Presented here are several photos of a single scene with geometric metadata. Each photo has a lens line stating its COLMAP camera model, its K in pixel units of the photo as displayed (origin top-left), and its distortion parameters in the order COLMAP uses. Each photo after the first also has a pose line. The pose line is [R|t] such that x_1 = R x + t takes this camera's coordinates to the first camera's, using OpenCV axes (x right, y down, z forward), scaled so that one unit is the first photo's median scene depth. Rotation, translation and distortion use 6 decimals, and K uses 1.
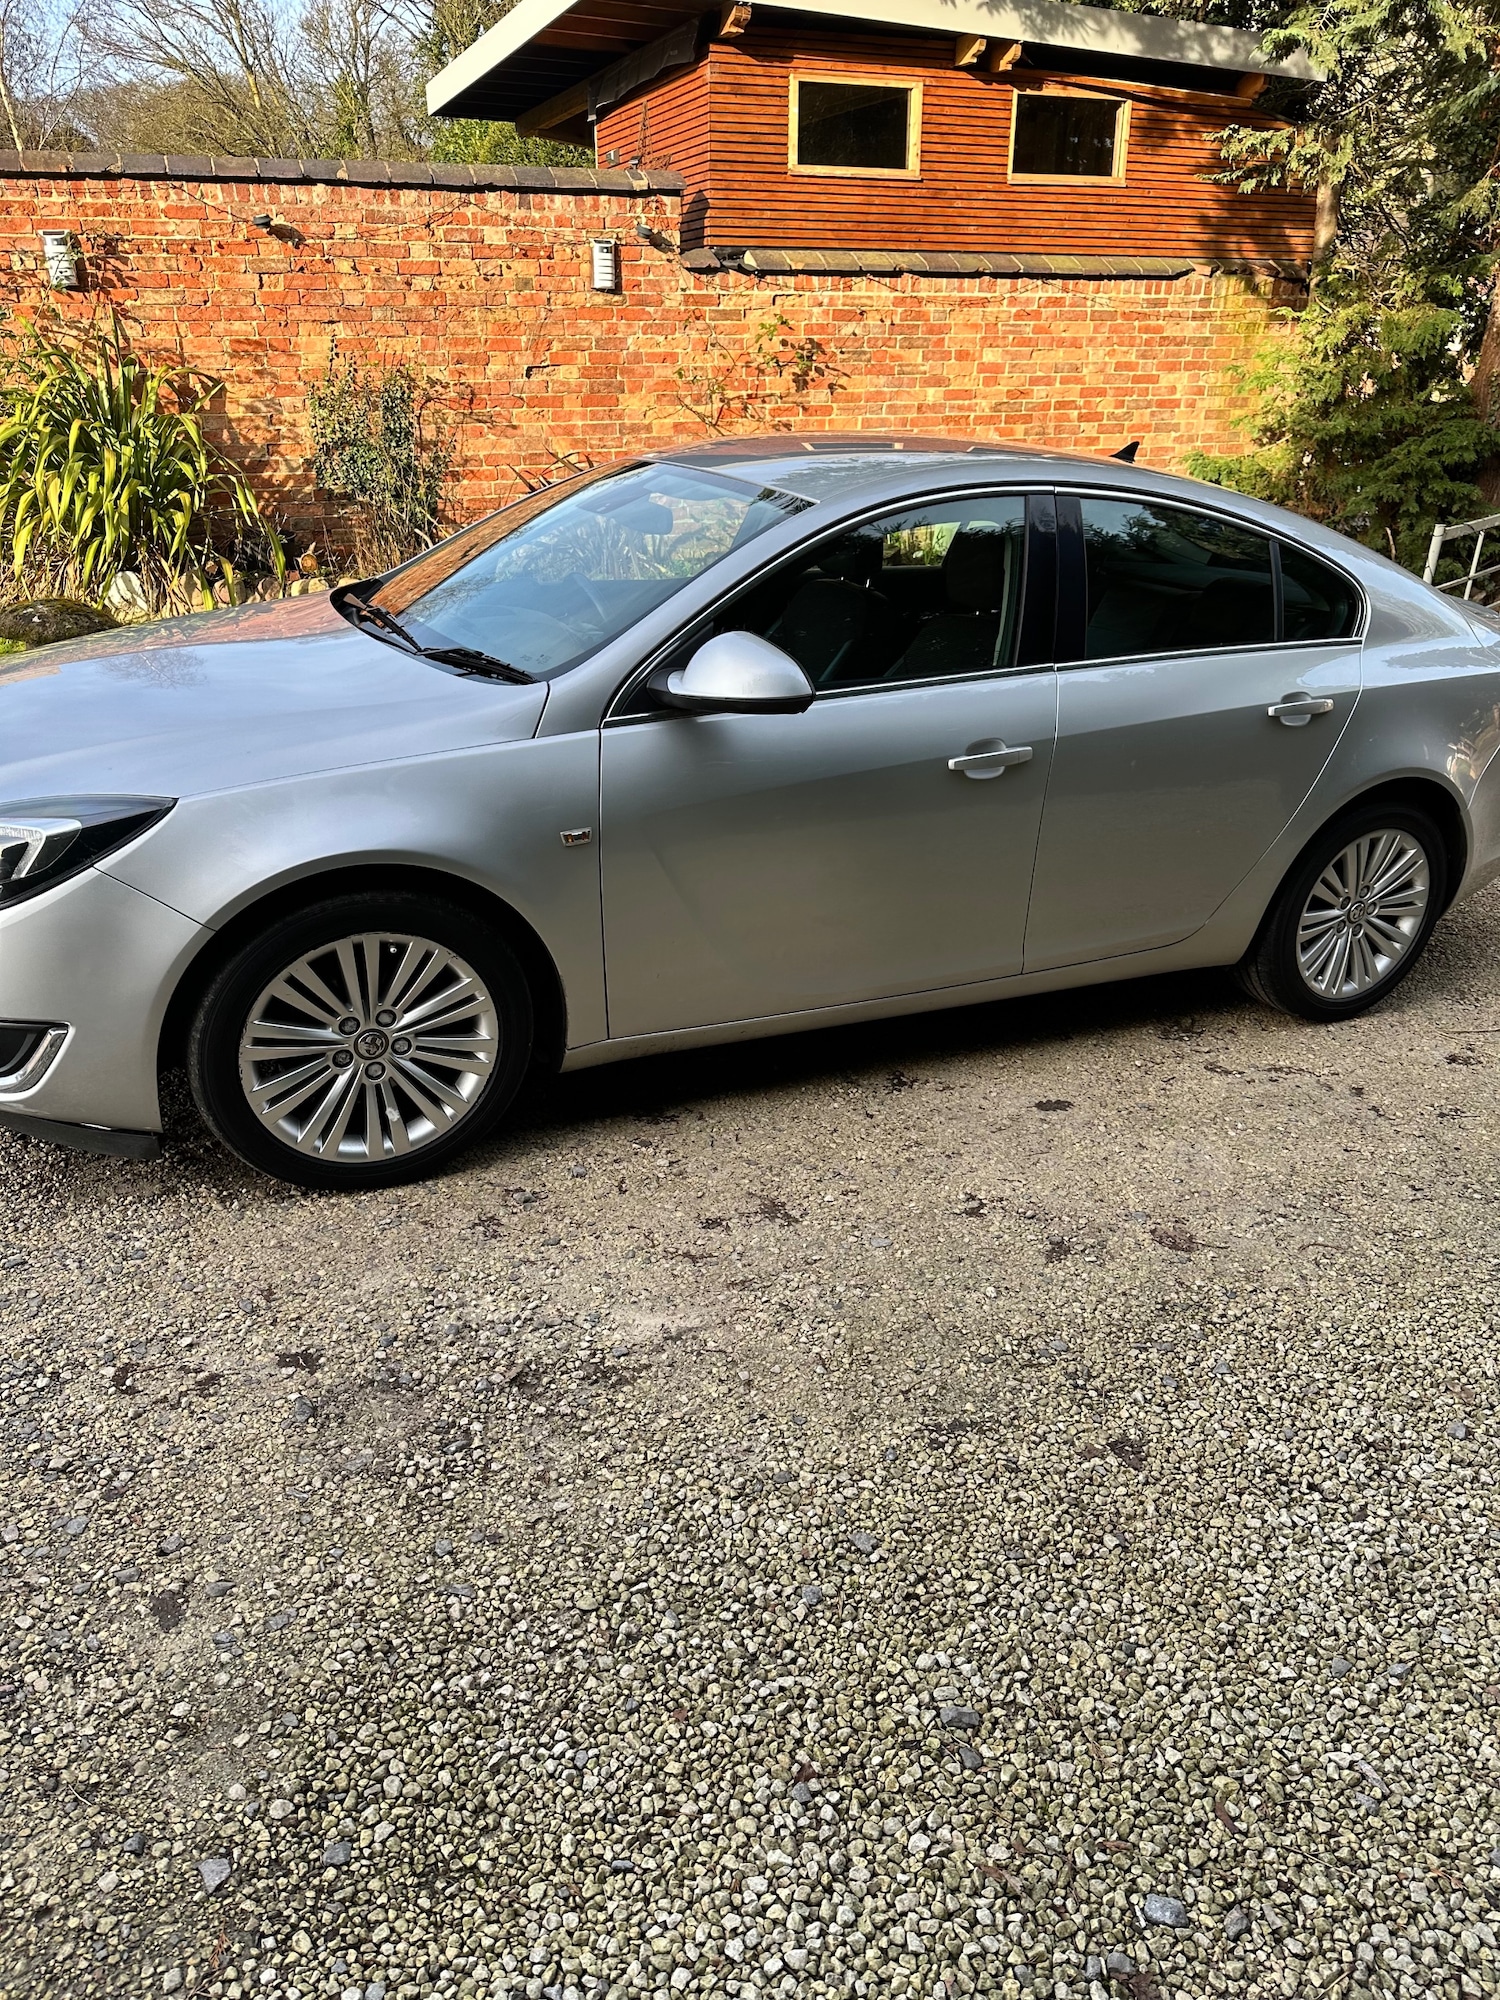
lens RADIAL K [[1435.5, 0, 743.5], [0, 1435.5, 992.7], [0, 0, 1]] dist [0.013675, -0.021787]
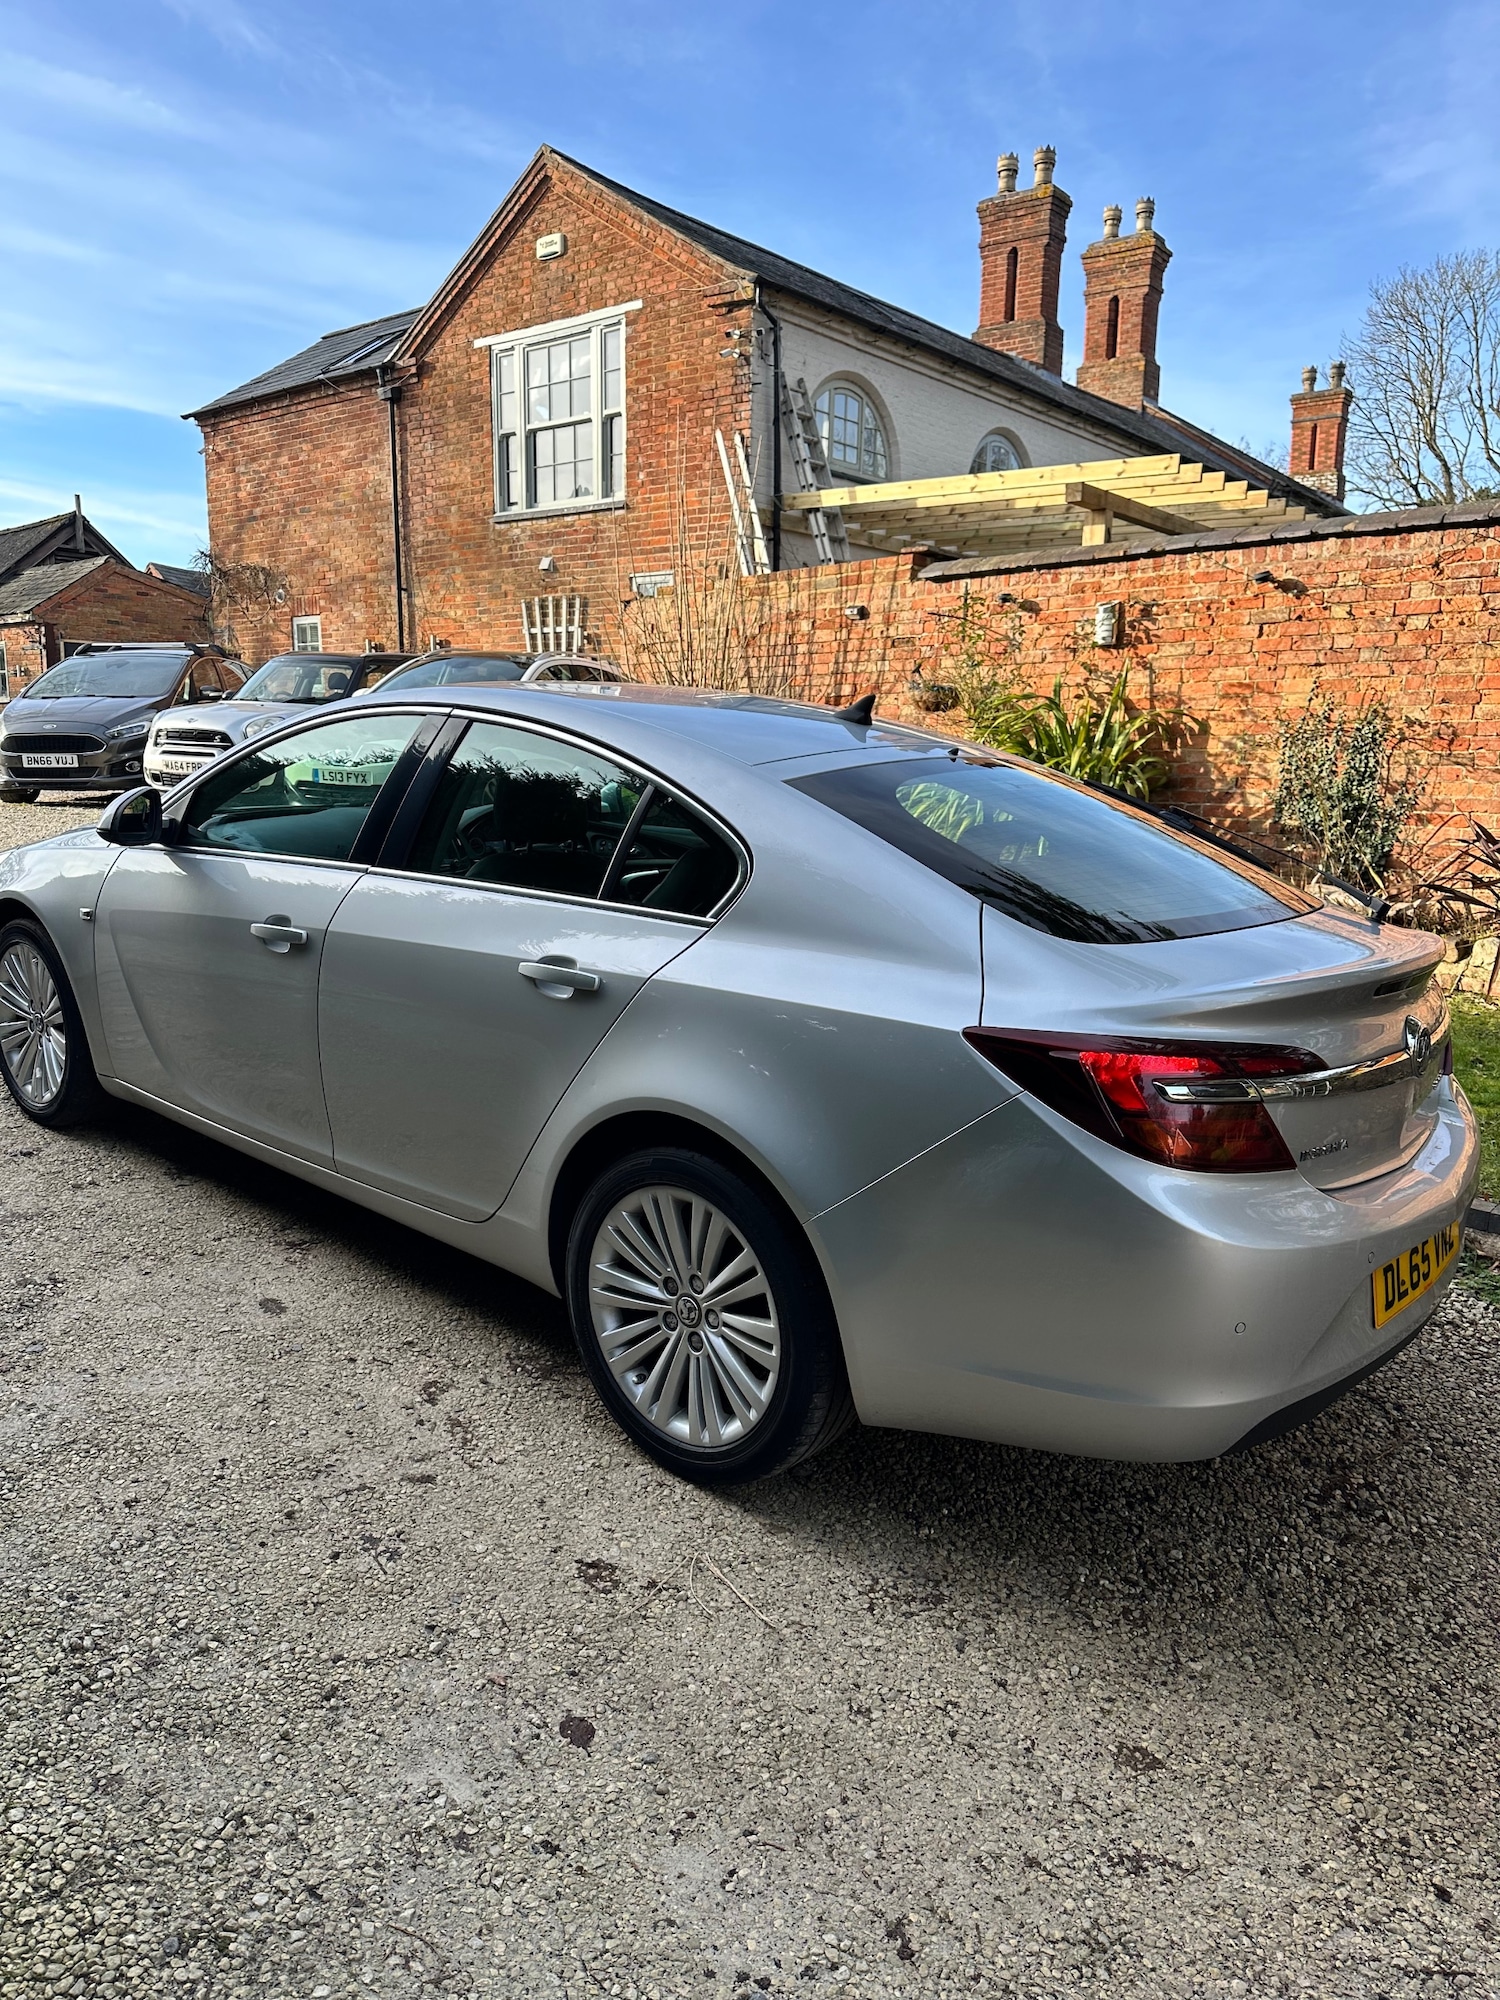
lens RADIAL K [[1435.5, 0, 735.3], [0, 1435.5, 986.0], [0, 0, 1]] dist [0.013675, -0.021787]
pose [[0.388120, 0.156012, -0.908308, 0.548981], [-0.388912, 0.921241, -0.007948, -0.107965], [0.835530, 0.356337, 0.418227, 0.362850]]
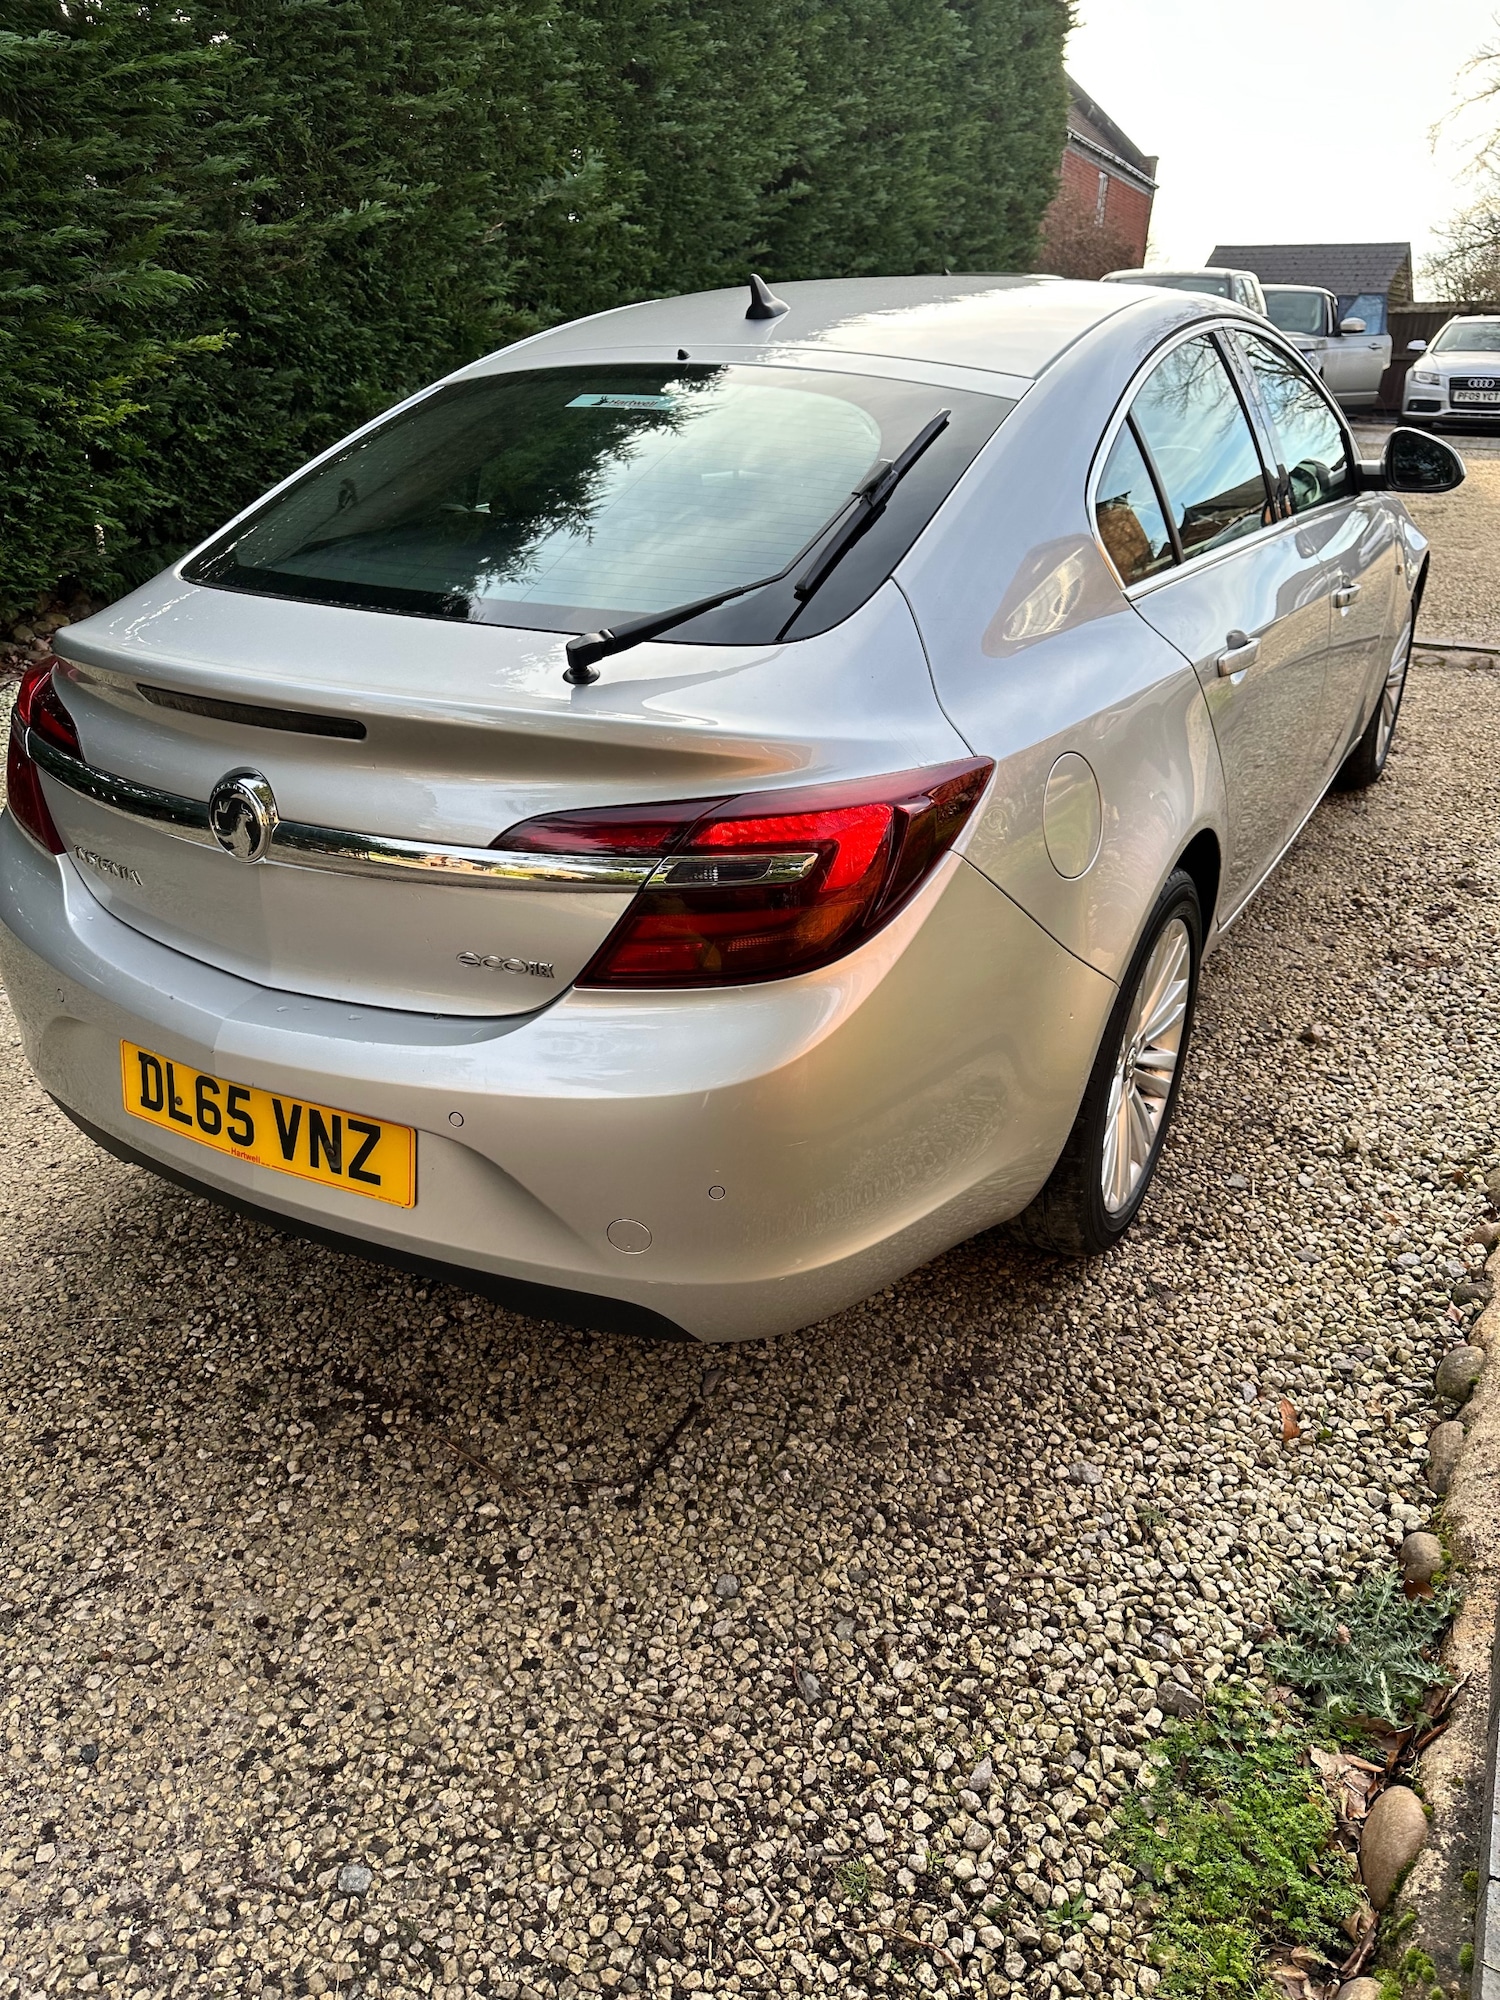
lens RADIAL K [[1435.5, 0, 741.0], [0, 1435.5, 993.0], [0, 0, 1]] dist [0.013675, -0.021787]
pose [[-0.831125, 0.202535, -0.517891, 0.355374], [-0.250574, 0.695006, 0.673928, -0.319056], [0.496431, 0.689888, -0.526887, 0.836914]]
